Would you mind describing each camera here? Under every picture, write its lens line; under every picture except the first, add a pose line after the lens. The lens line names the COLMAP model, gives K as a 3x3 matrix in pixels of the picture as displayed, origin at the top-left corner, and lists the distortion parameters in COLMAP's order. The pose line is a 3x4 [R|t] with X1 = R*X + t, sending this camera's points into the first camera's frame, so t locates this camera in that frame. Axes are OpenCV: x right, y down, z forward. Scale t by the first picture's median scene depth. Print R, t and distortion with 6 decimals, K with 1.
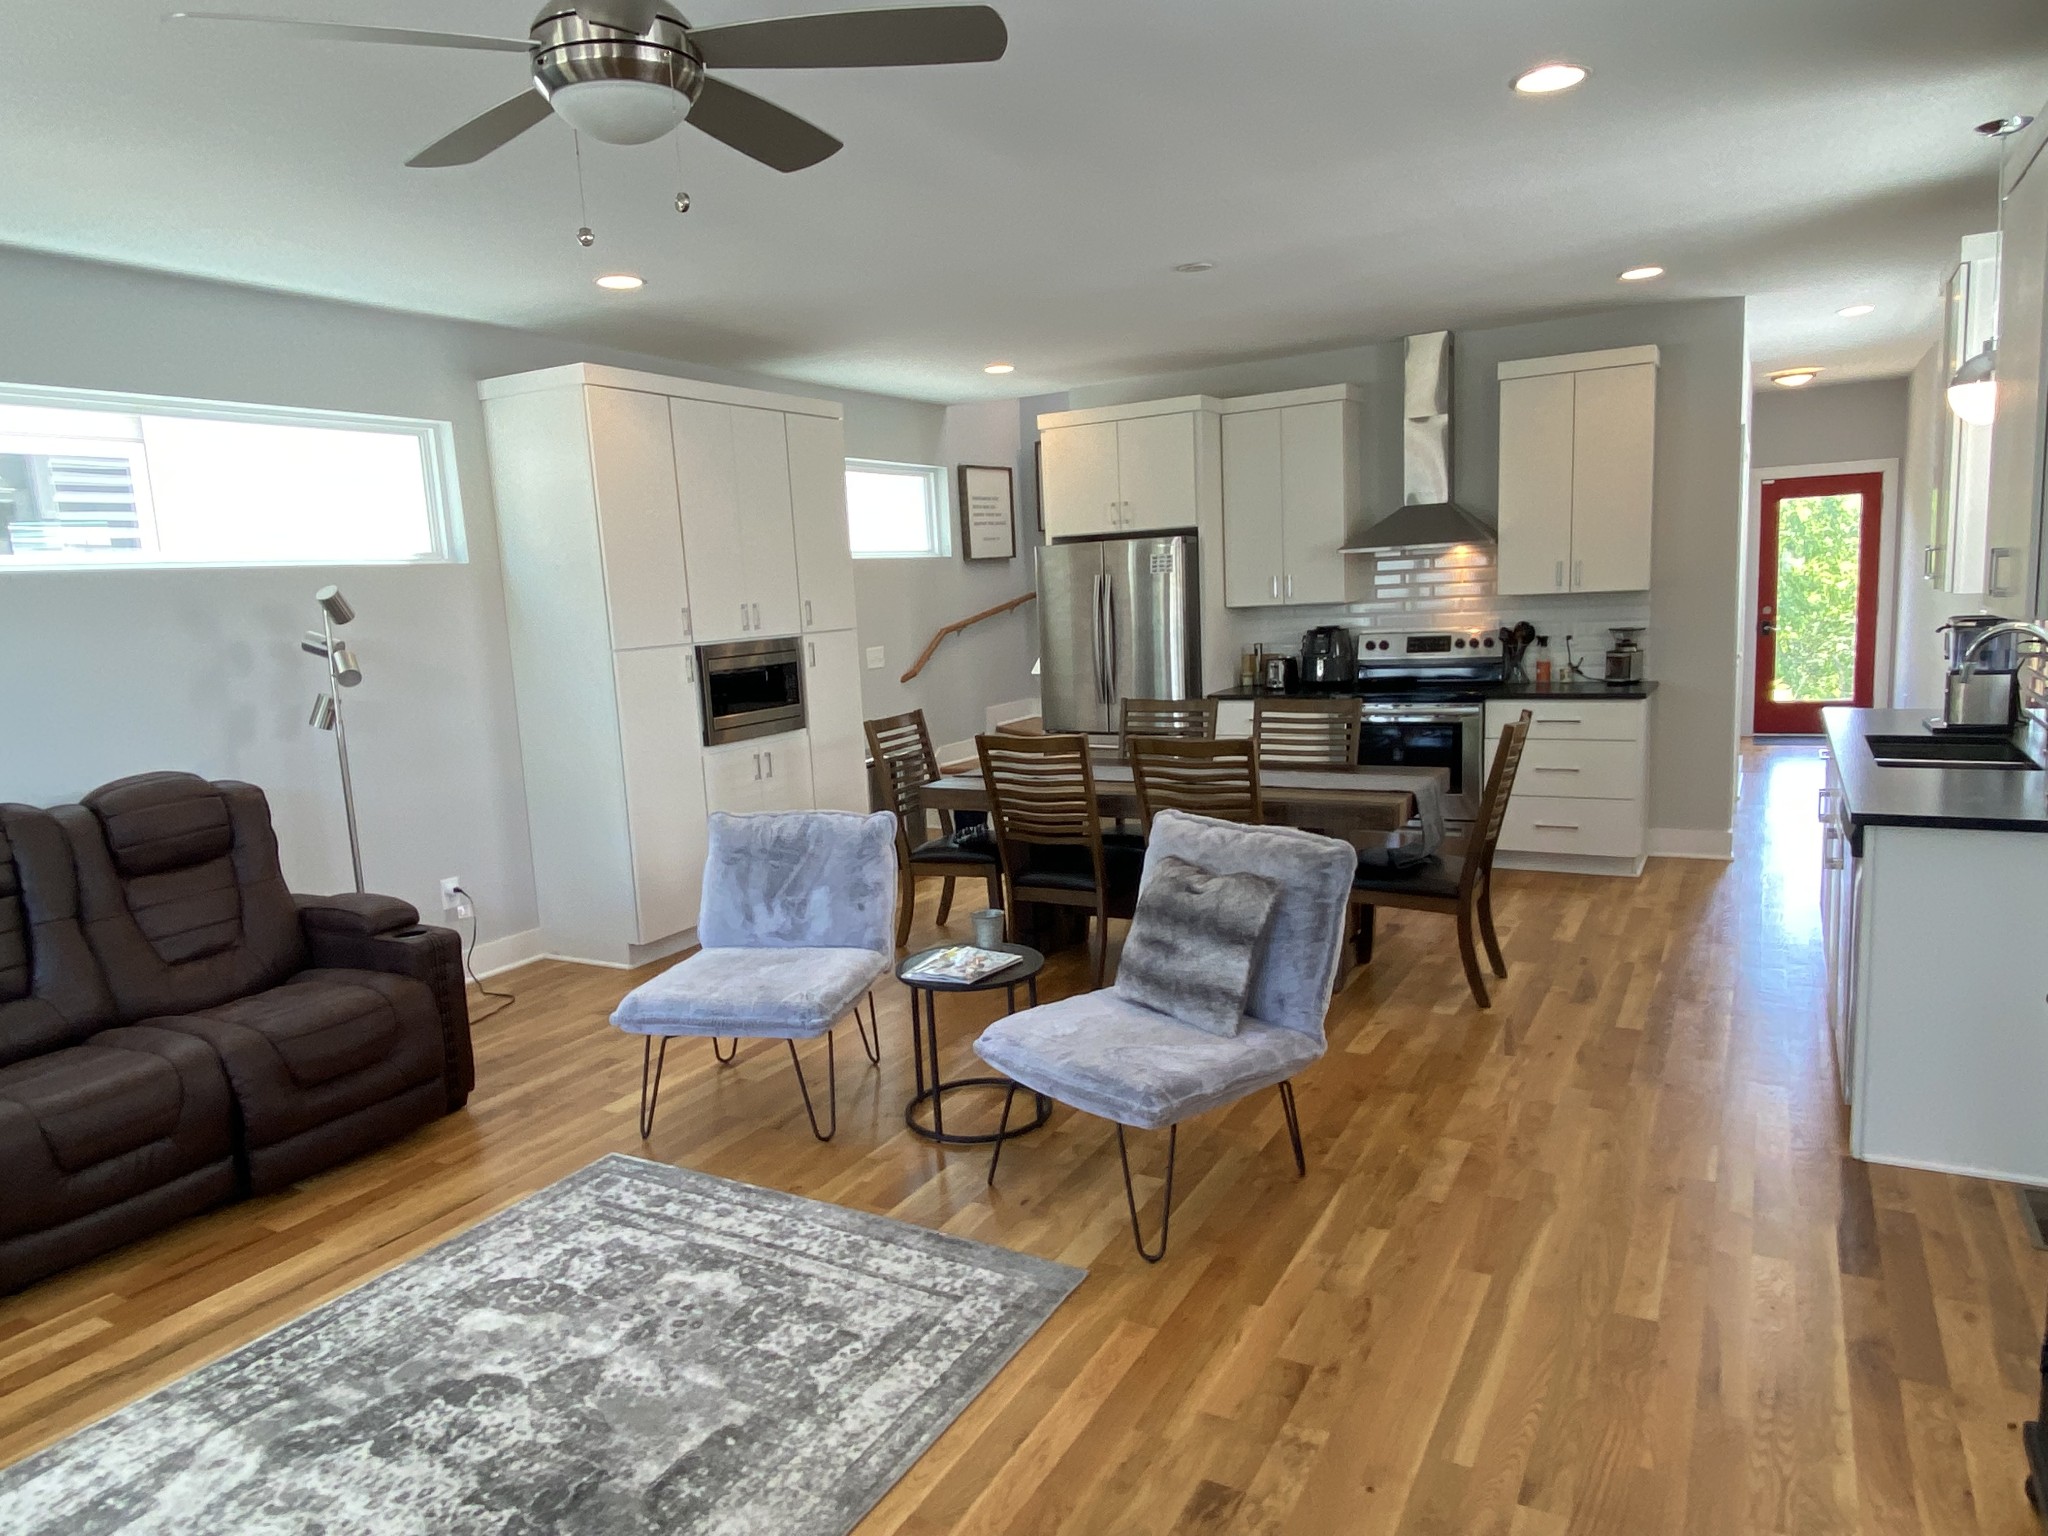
lens RADIAL K [[1265.0, 0, 1013.8], [0, 1265.0, 770.2], [0, 0, 1]] dist [0.003624, -0.020010]
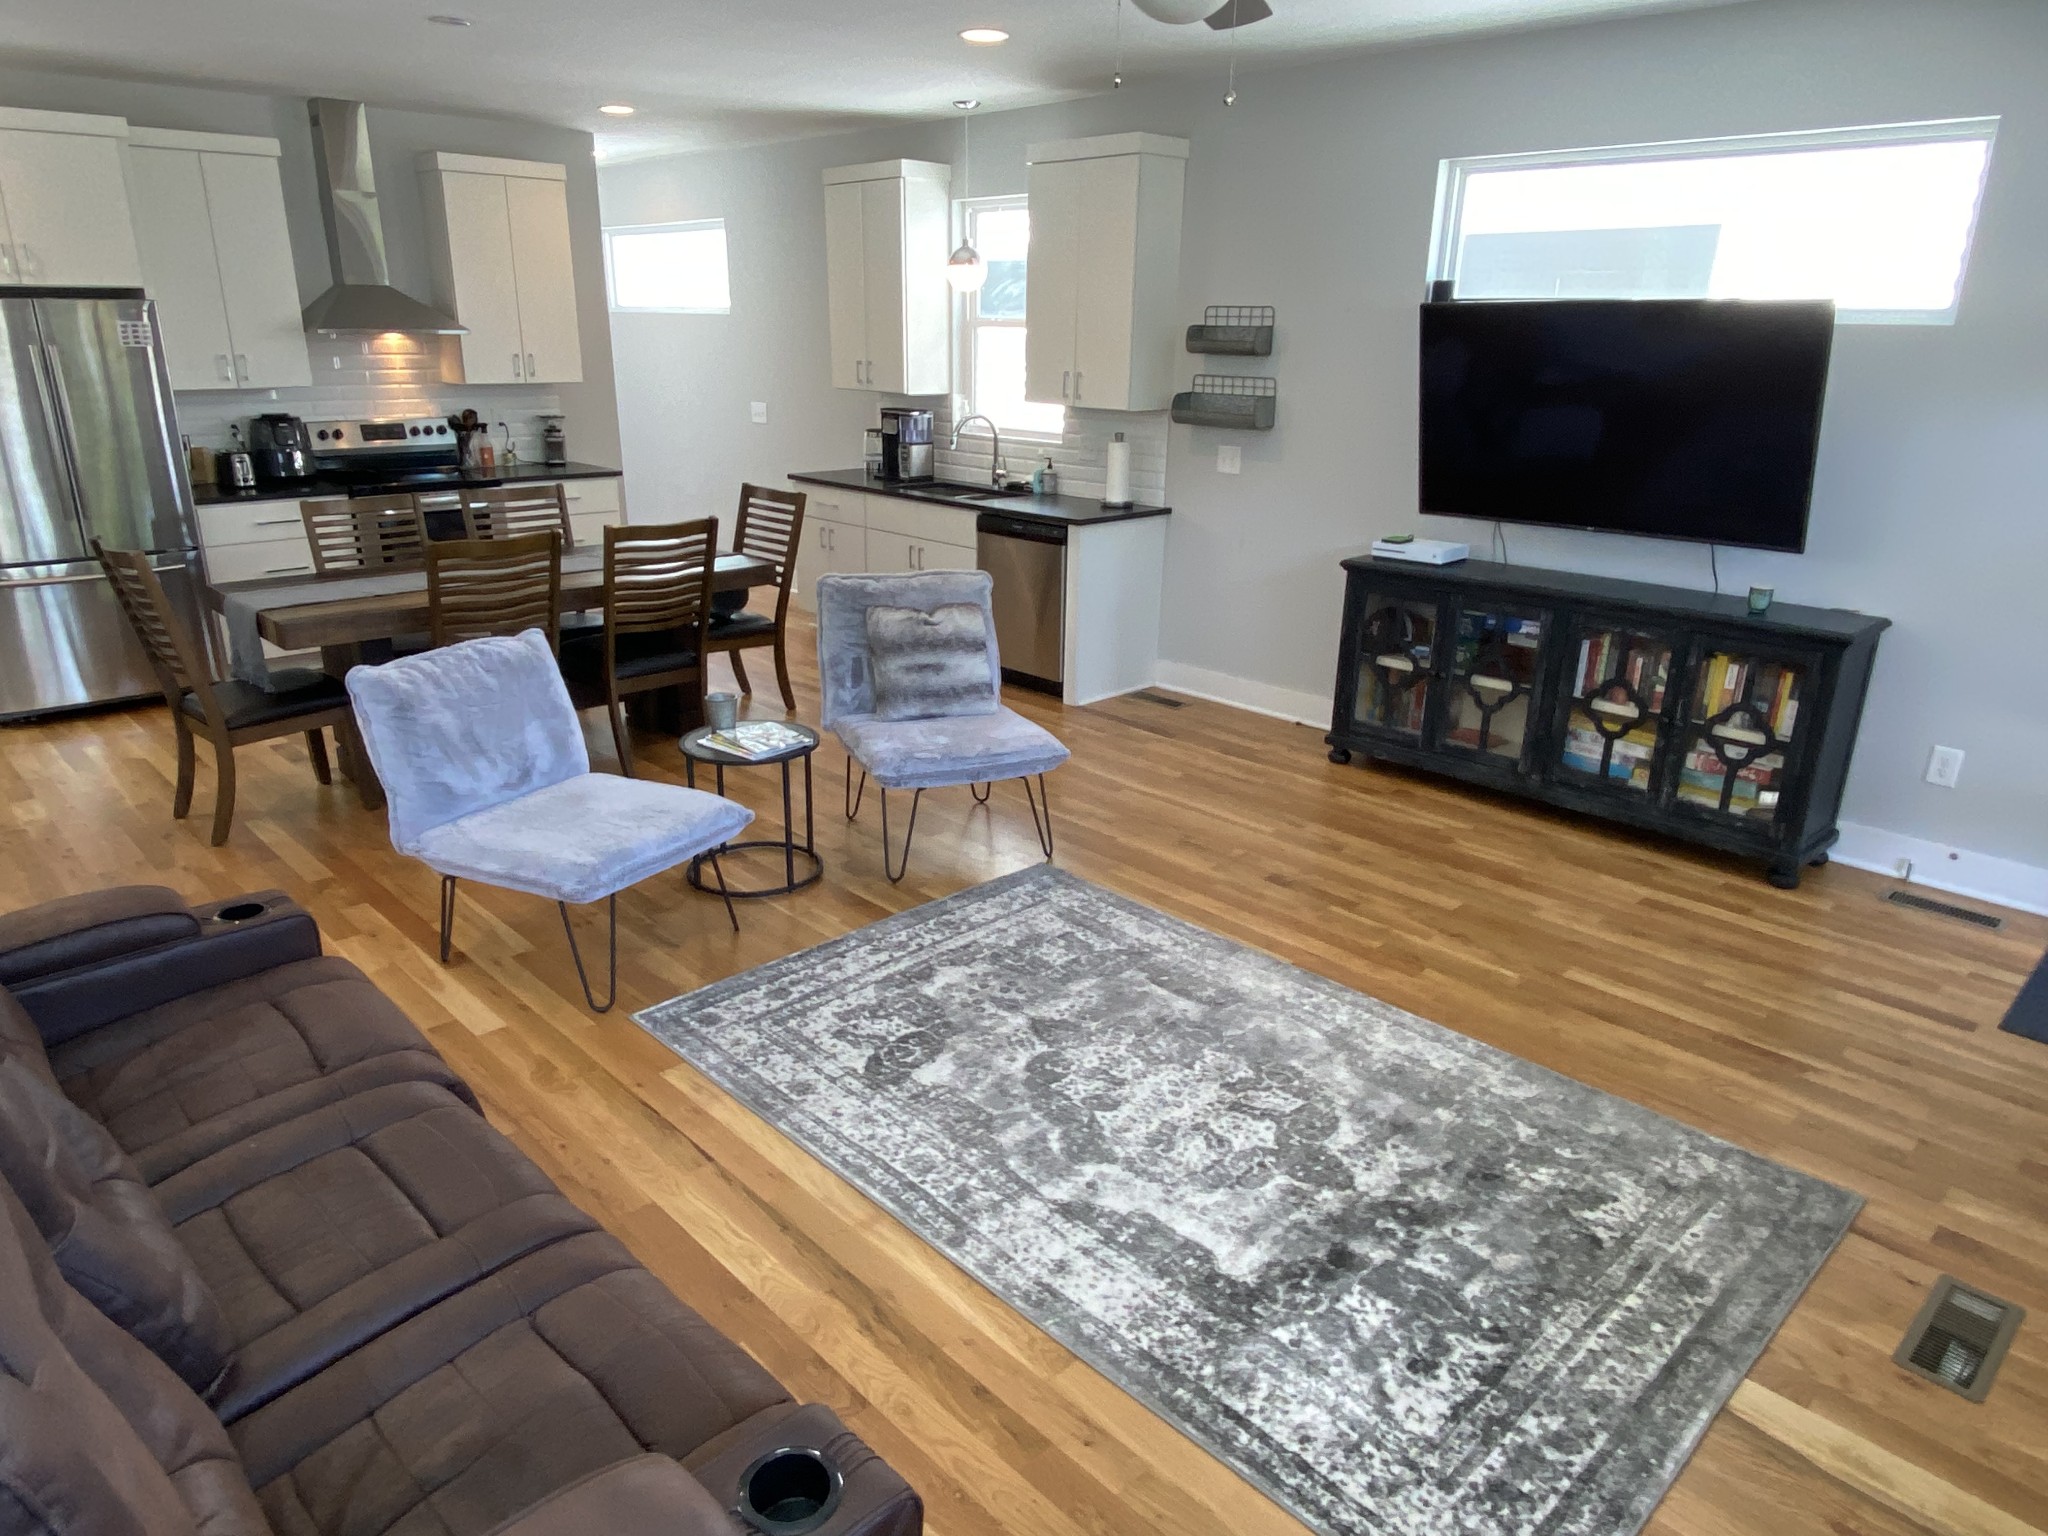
lens RADIAL K [[1265.0, 0, 1013.8], [0, 1265.0, 770.2], [0, 0, 1]] dist [0.003624, -0.020010]
pose [[0.287407, -0.261004, 0.921561, -0.526329], [0.108576, 0.964832, 0.239398, -0.027644], [-0.951635, 0.031255, 0.305638, 0.233316]]
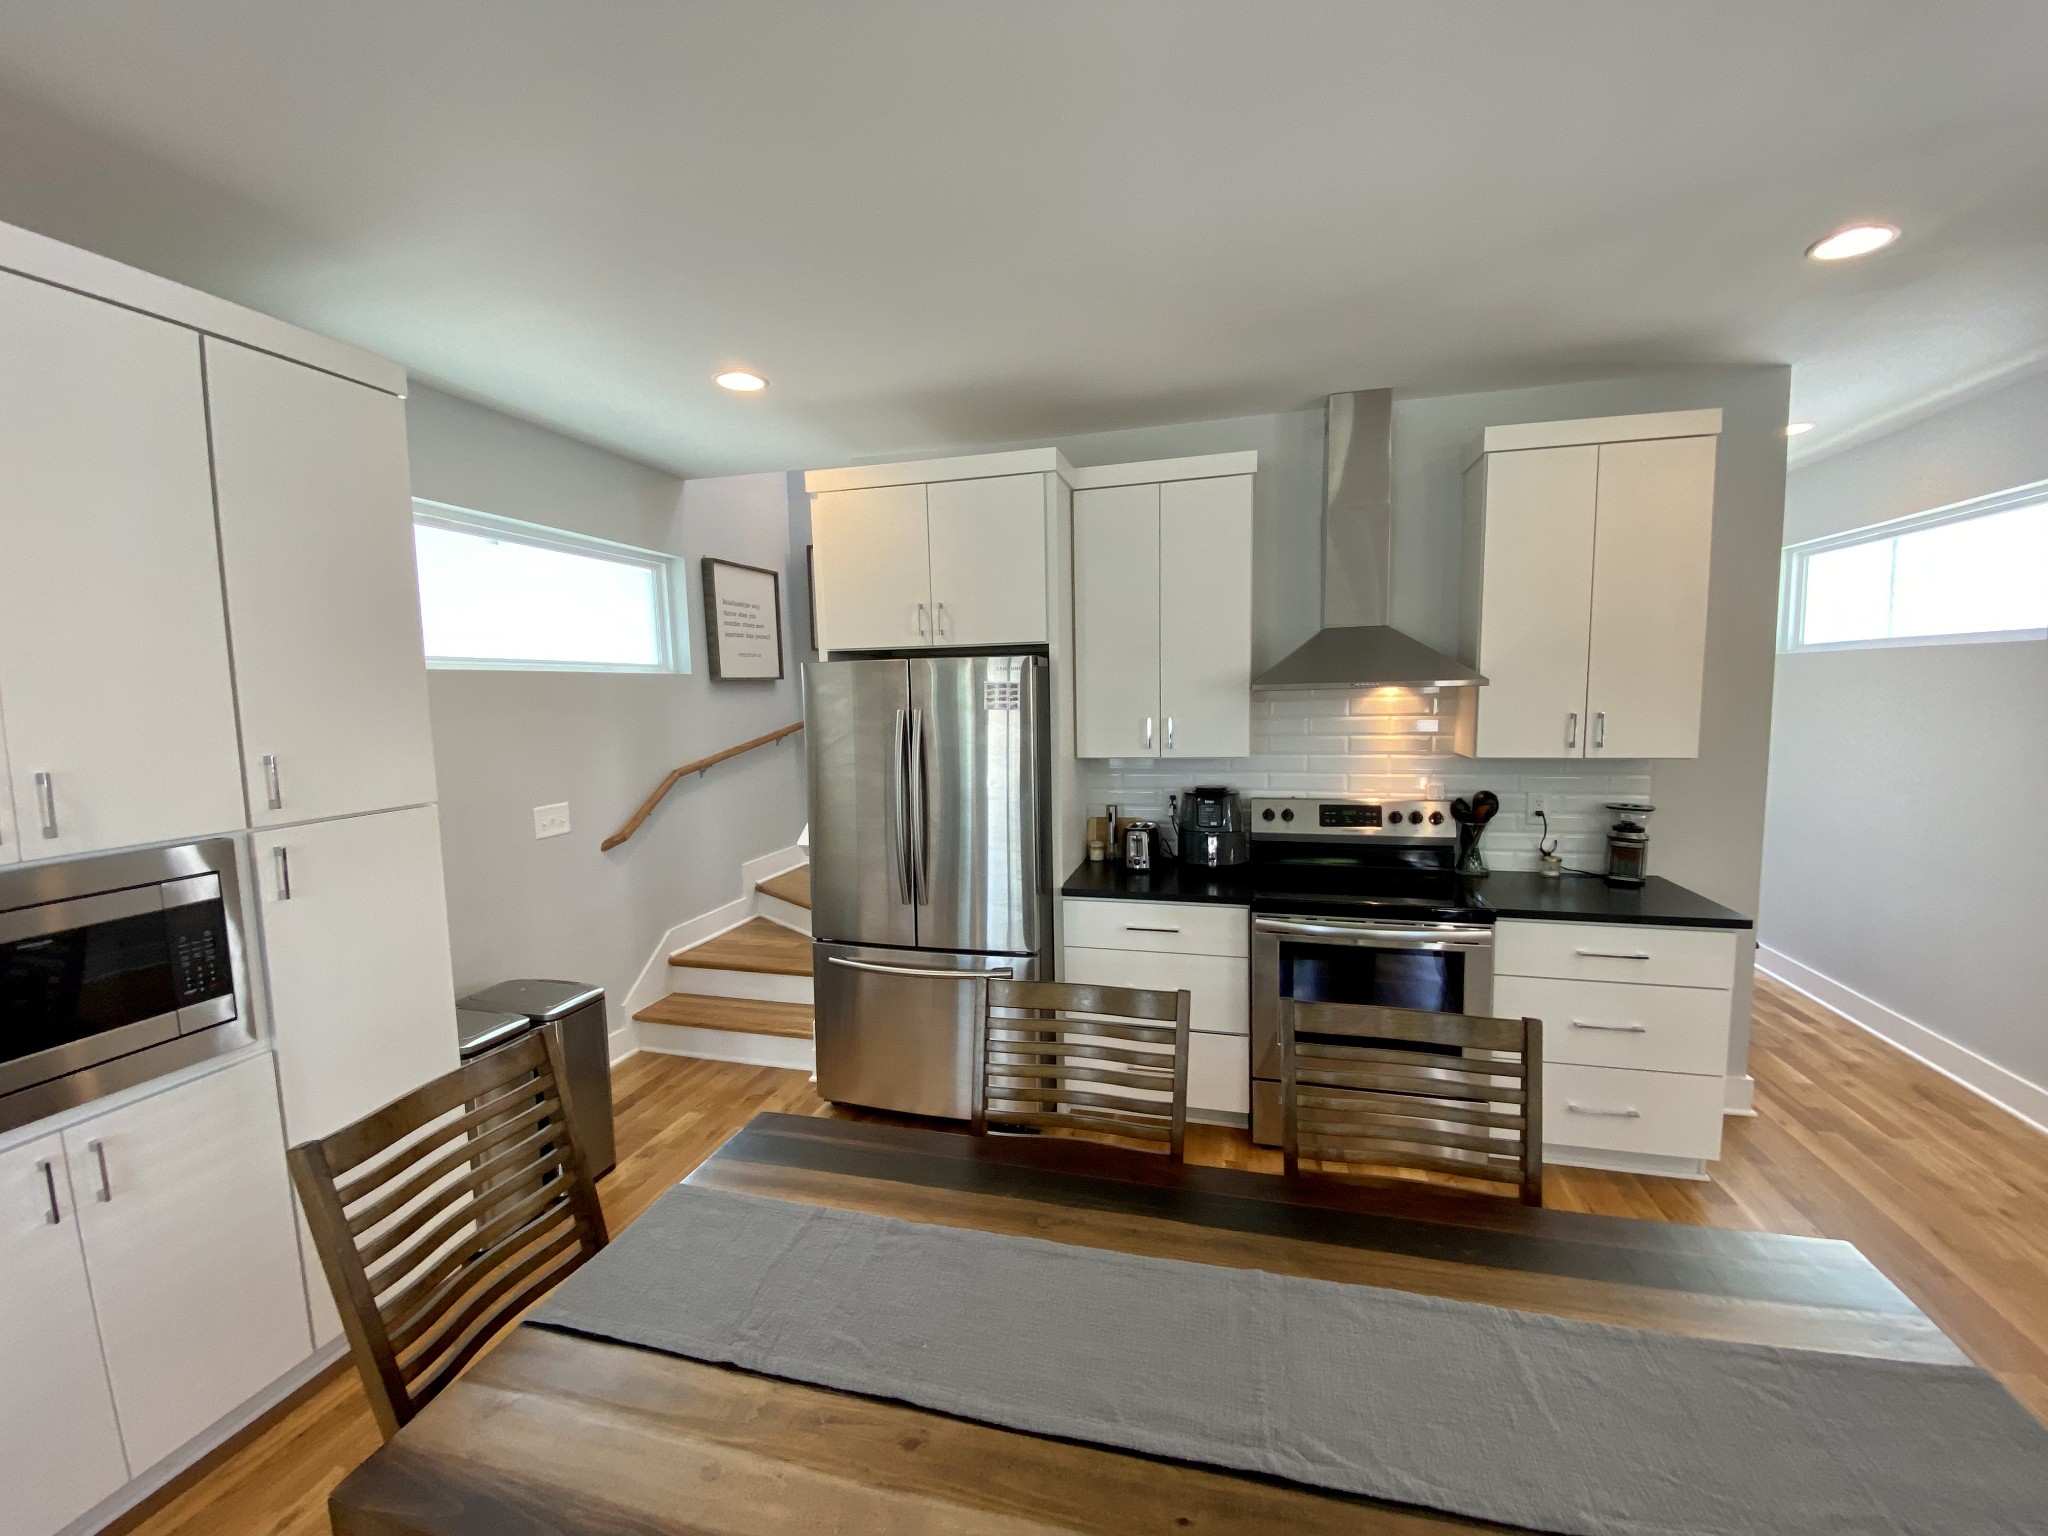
lens RADIAL K [[842.2, 0, 1011.6], [0, 842.2, 770.3], [0, 0, 1]] dist [0.001261, -0.000256]
pose [[0.968829, 0.010805, 0.247495, 0.015965], [0.005442, 0.997879, -0.064866, -0.097306], [-0.247671, 0.064191, 0.966715, 0.583201]]
